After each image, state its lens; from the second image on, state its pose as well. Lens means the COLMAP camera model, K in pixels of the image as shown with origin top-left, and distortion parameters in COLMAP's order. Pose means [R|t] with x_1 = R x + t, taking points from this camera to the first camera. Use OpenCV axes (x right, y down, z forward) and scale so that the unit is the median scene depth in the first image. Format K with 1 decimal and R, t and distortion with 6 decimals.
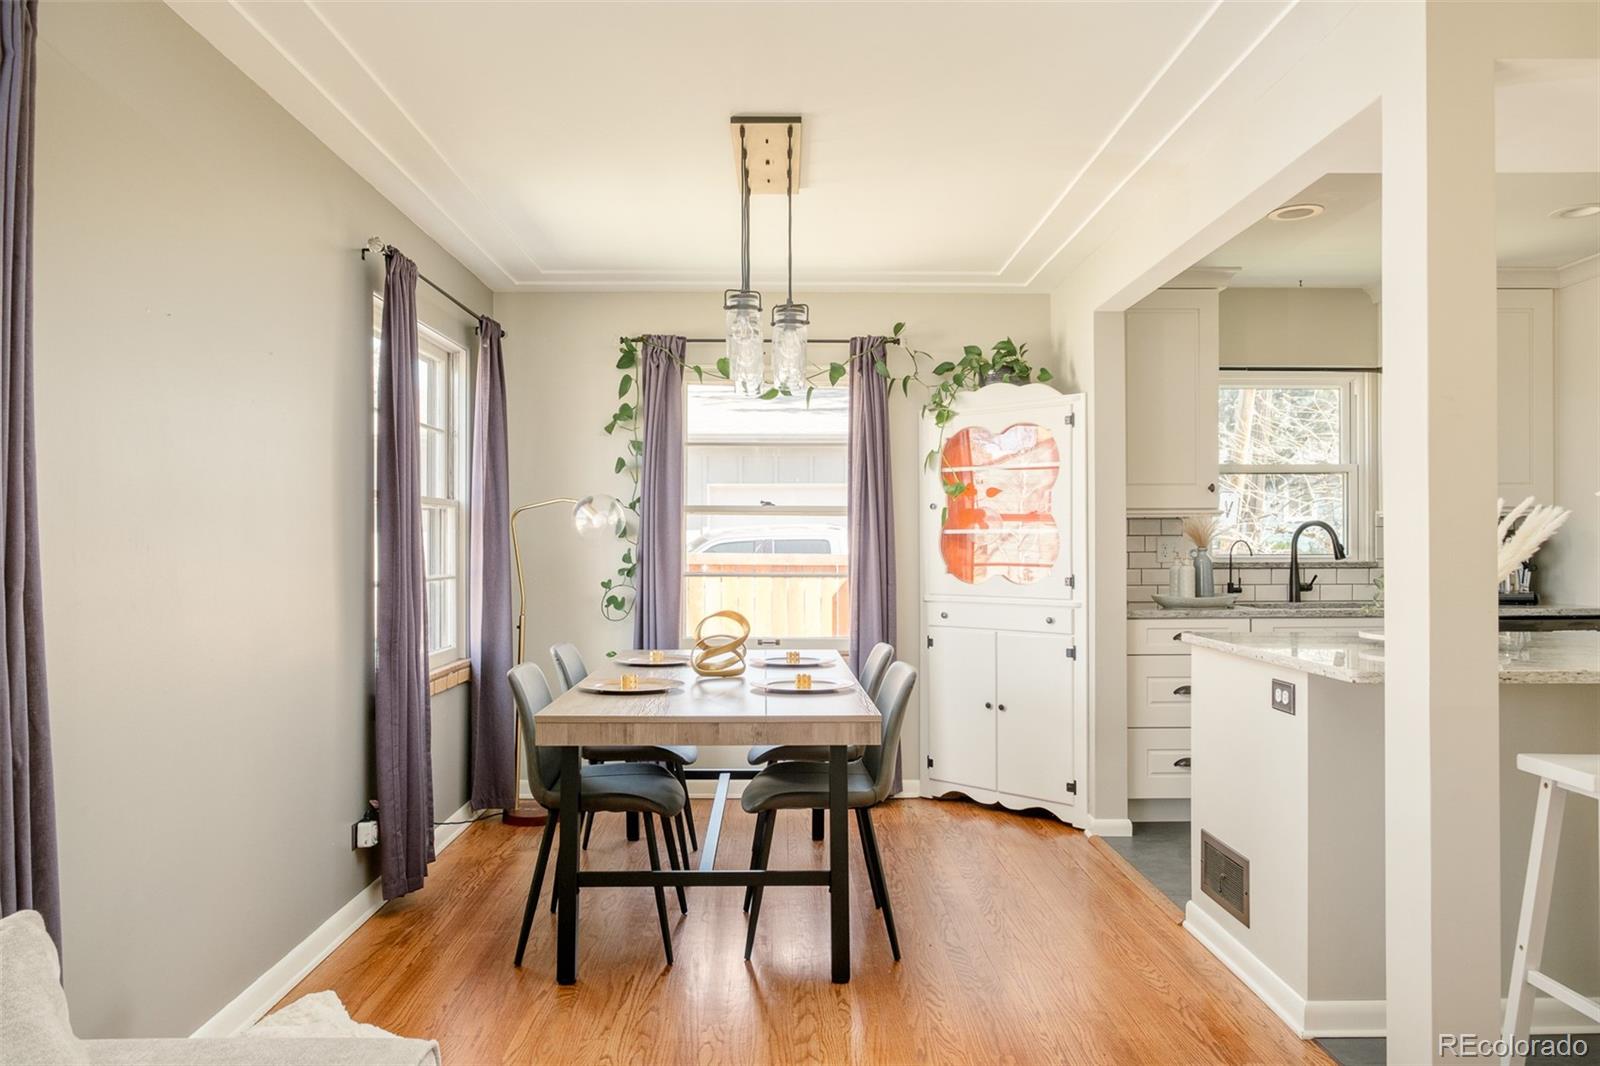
lens RADIAL K [[1102.6, 0, 790.1], [0, 1102.6, 547.9], [0, 0, 1]] dist [-0.037610, 0.019790]
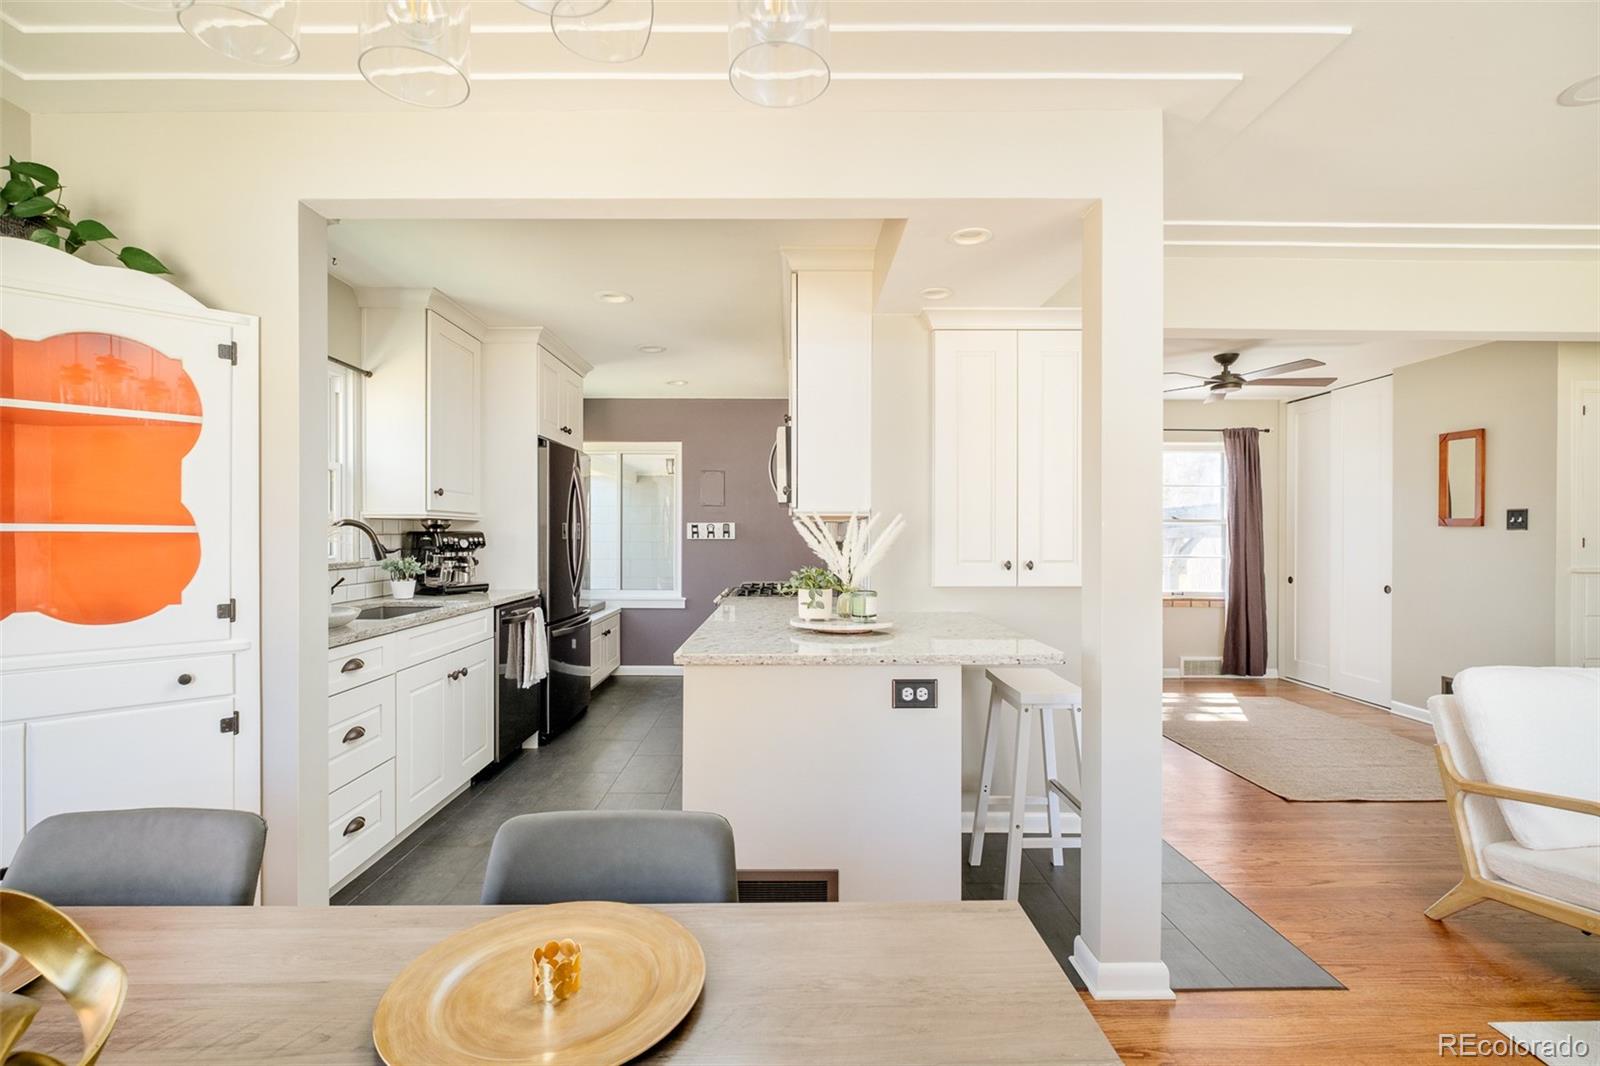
lens RADIAL K [[741.6, 0, 787.6], [0, 741.6, 533.8], [0, 0, 1]] dist [-0.002163, 0.000424]
pose [[0.004097, 0.002212, 0.999989, -0.158651], [0.002995, 0.999993, -0.002224, -0.010548], [-0.999987, 0.003004, 0.004090, 0.655723]]
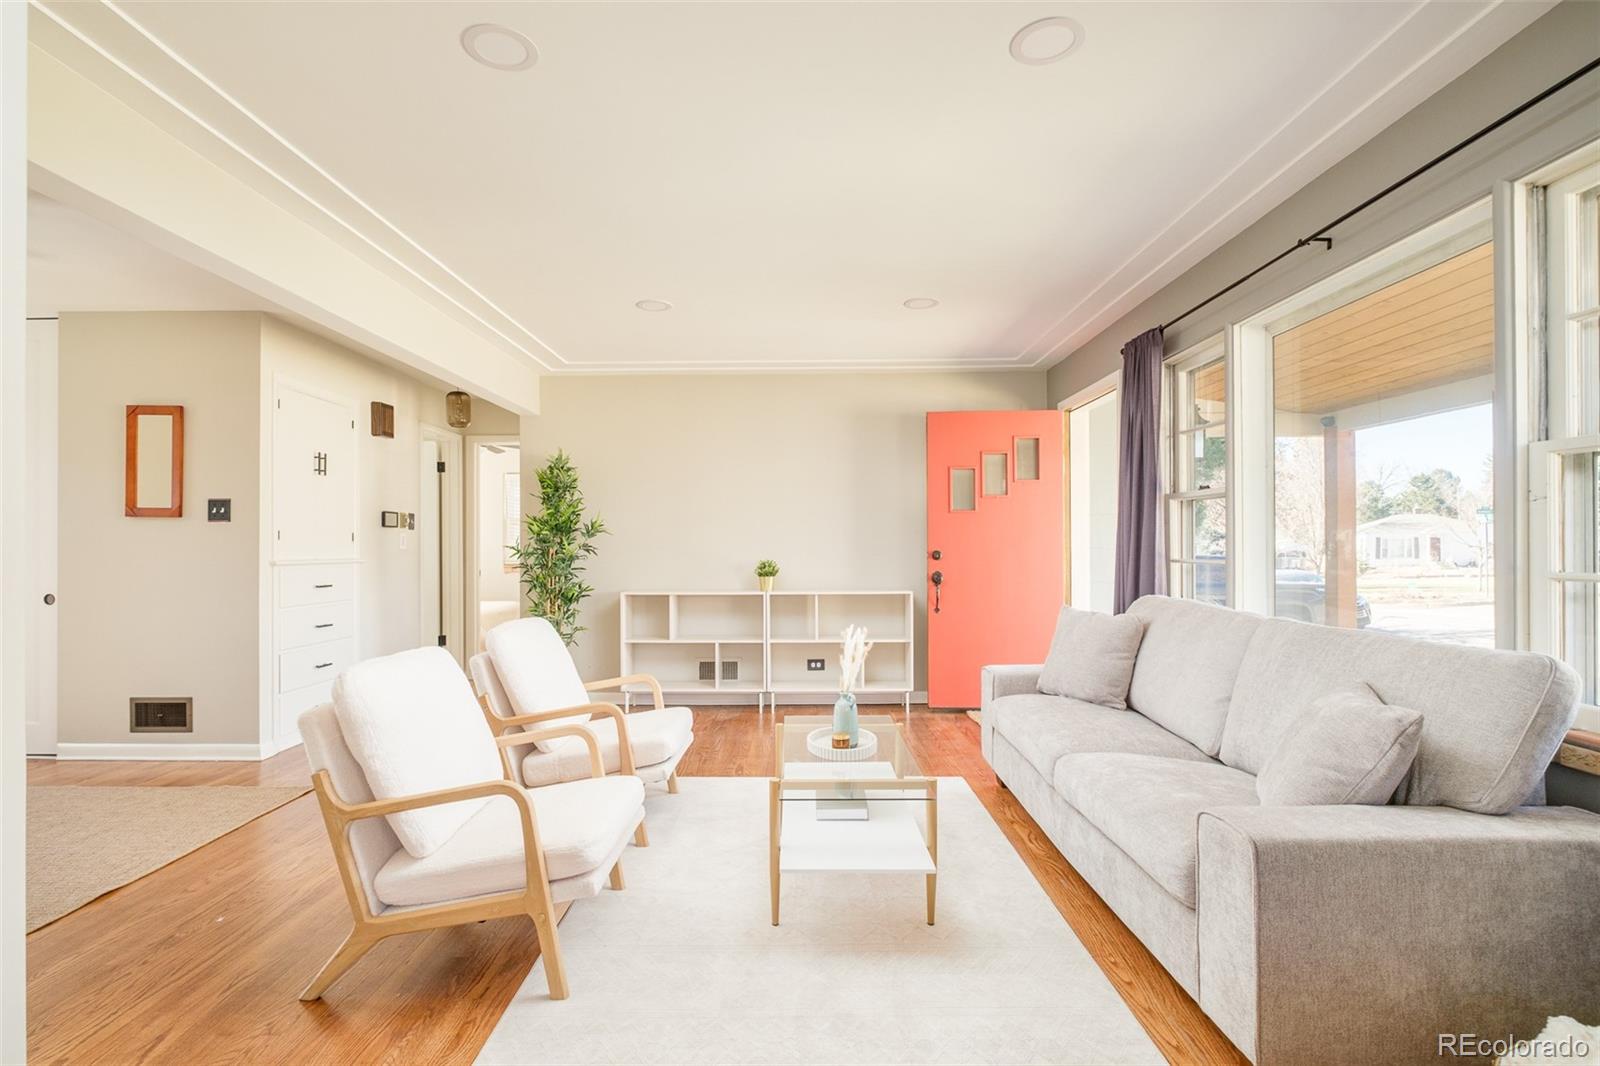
lens RADIAL K [[773.8, 0, 804.5], [0, 773.8, 538.6], [0, 0, 1]] dist [-0.002723, 0.000012]
pose [[-0.999722, 0.005473, 0.022931, 0.070244], [0.005424, 0.999983, -0.002186, 0.009970], [-0.022943, -0.002061, -0.999735, 0.622097]]
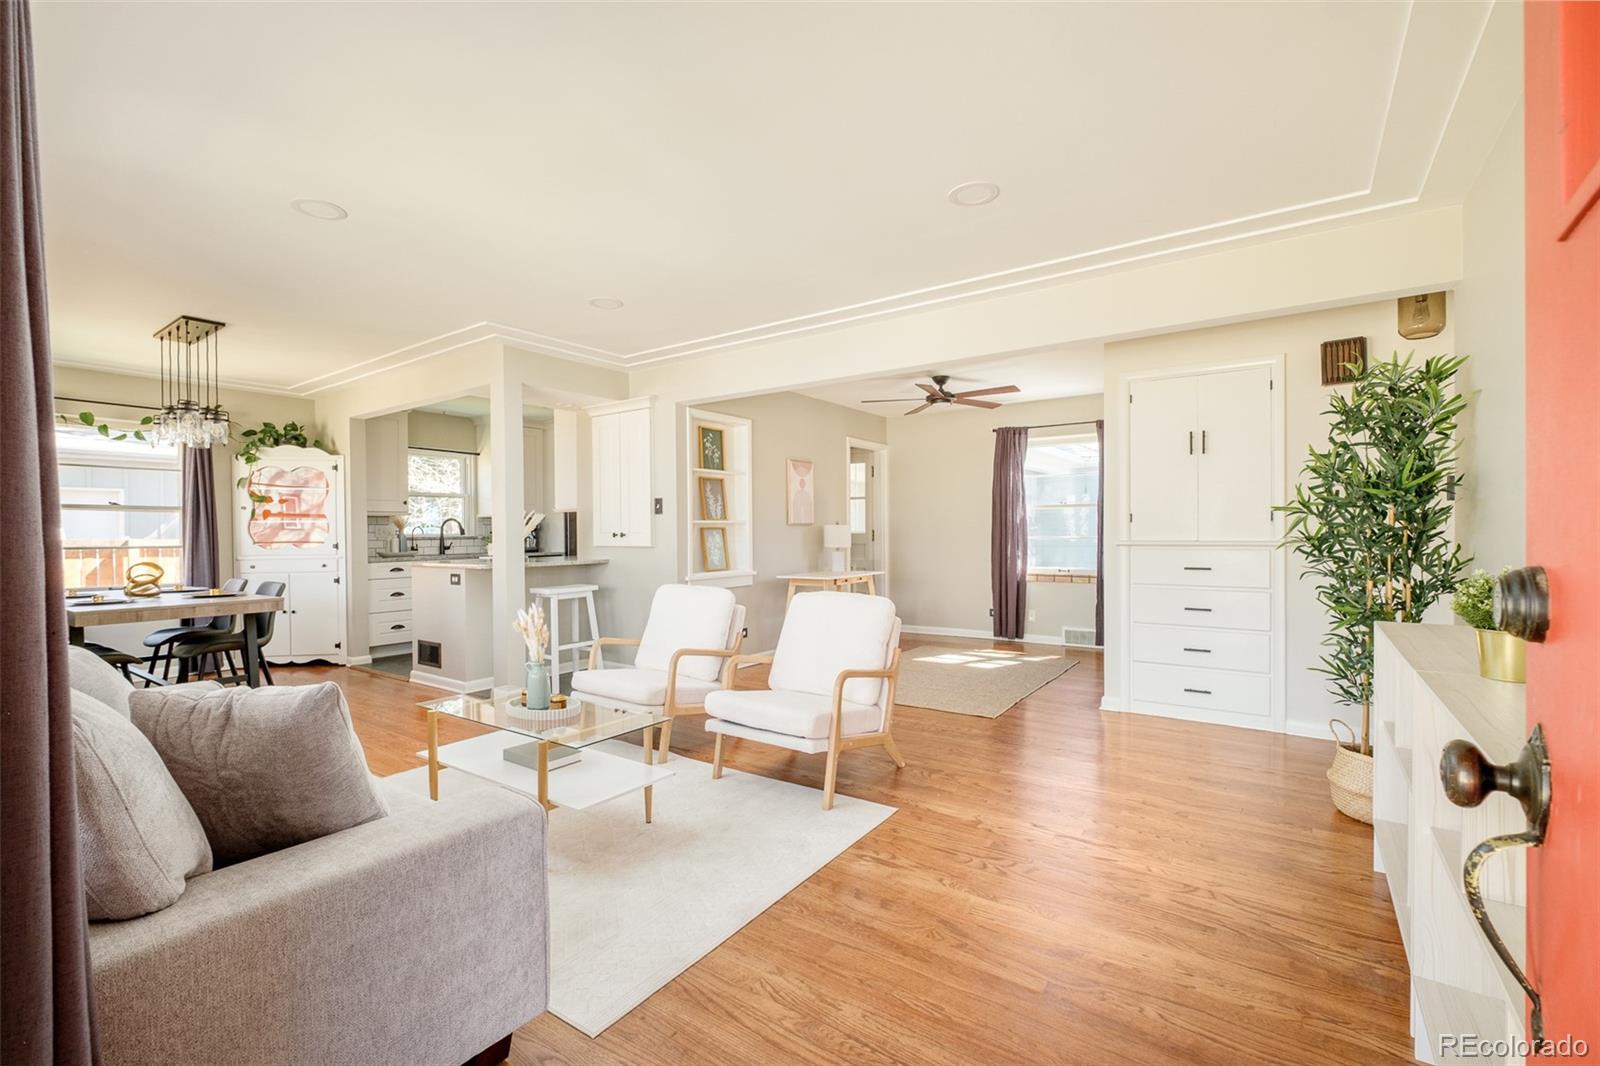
lens RADIAL K [[702.6, 0, 792.1], [0, 702.6, 530.6], [0, 0, 1]] dist [-0.005476, -0.000663]
pose [[0.591024, -0.001996, 0.806652, -0.286936], [0.011119, 0.999922, -0.005673, 0.017649], [-0.806577, 0.012322, 0.591000, -0.446536]]
